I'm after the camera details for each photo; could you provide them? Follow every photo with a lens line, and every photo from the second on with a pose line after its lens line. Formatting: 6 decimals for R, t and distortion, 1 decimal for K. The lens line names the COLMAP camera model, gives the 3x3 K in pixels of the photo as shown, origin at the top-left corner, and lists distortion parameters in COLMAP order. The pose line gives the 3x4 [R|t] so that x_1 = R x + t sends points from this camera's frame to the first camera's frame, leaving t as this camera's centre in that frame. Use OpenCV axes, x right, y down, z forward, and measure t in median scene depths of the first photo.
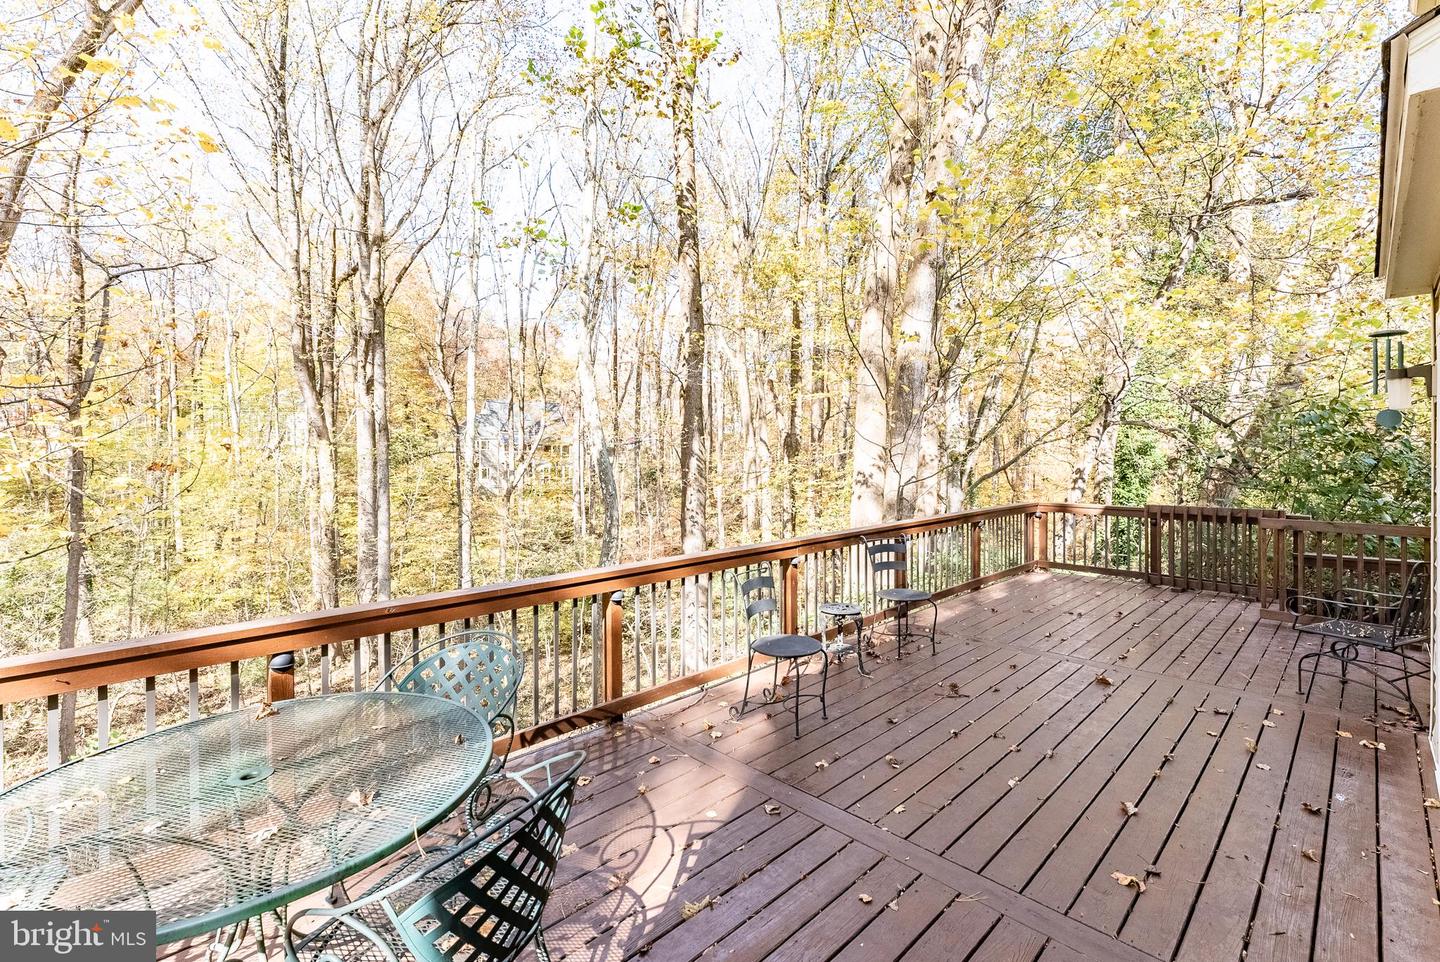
lens RADIAL K [[628.6, 0, 711.2], [0, 628.6, 467.4], [0, 0, 1]] dist [-0.004006, -0.000222]
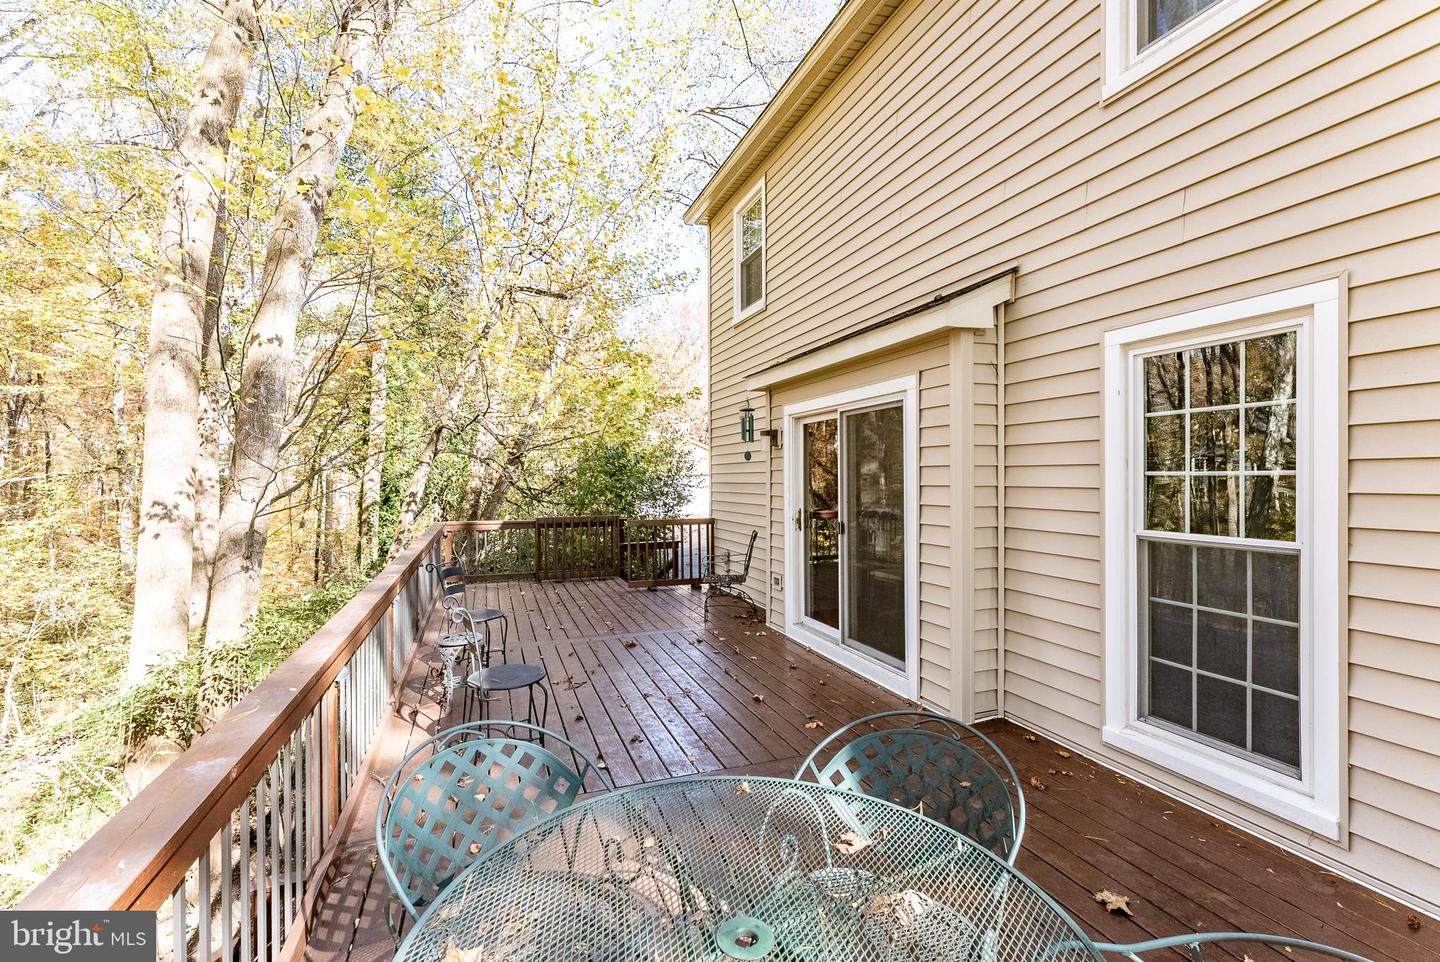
lens RADIAL K [[628.6, 0, 713.7], [0, 628.6, 481.9], [0, 0, 1]] dist [-0.004006, -0.000222]
pose [[0.405675, -0.002062, 0.914015, -0.182388], [0.018720, 0.999806, -0.006053, 0.000493], [-0.913826, 0.019566, 0.405635, 0.096071]]
